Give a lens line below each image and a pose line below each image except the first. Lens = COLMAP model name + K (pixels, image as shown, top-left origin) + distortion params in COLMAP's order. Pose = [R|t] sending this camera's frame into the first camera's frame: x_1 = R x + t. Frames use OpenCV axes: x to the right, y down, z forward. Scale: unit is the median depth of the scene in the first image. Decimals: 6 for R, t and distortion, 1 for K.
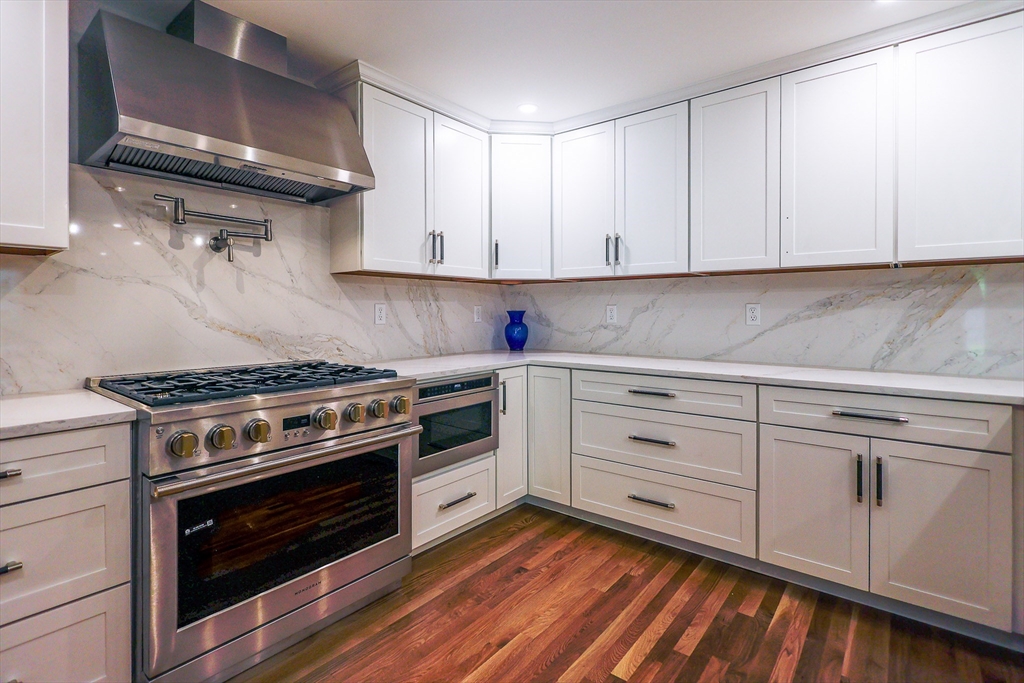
lens RADIAL K [[494.7, 0, 509.1], [0, 494.7, 307.0], [0, 0, 1]] dist [-0.008901, 0.004351]
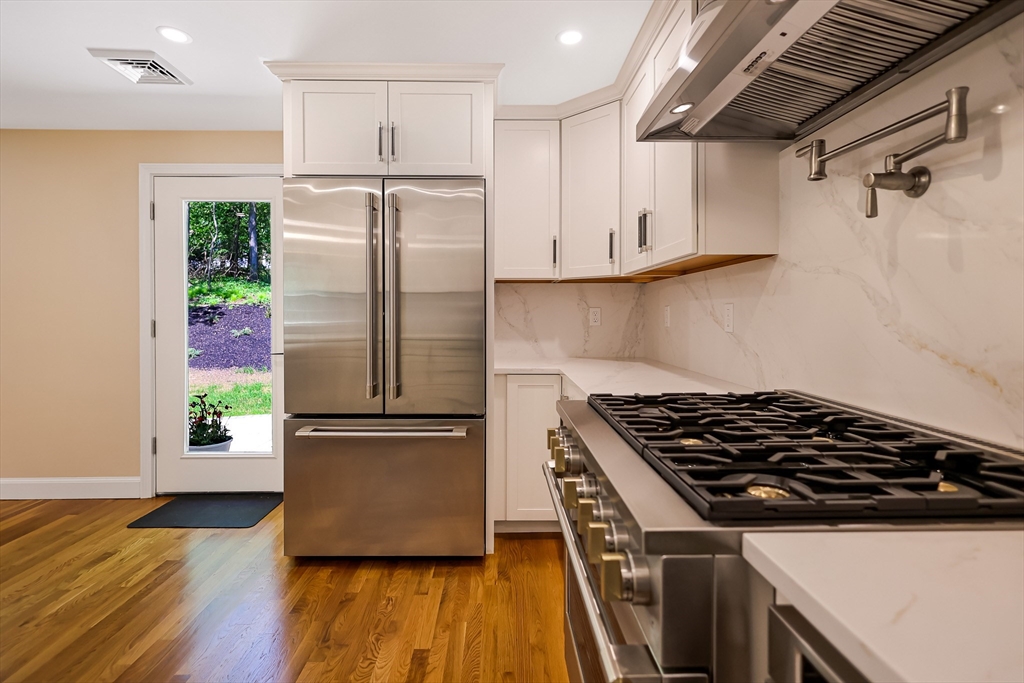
lens RADIAL K [[494.7, 0, 498.2], [0, 494.7, 319.3], [0, 0, 1]] dist [-0.008901, 0.004351]
pose [[-0.768203, 0.010217, -0.640125, 0.074812], [0.005923, 0.999943, 0.008852, 0.008558], [0.640179, 0.003009, -0.768220, 1.097072]]
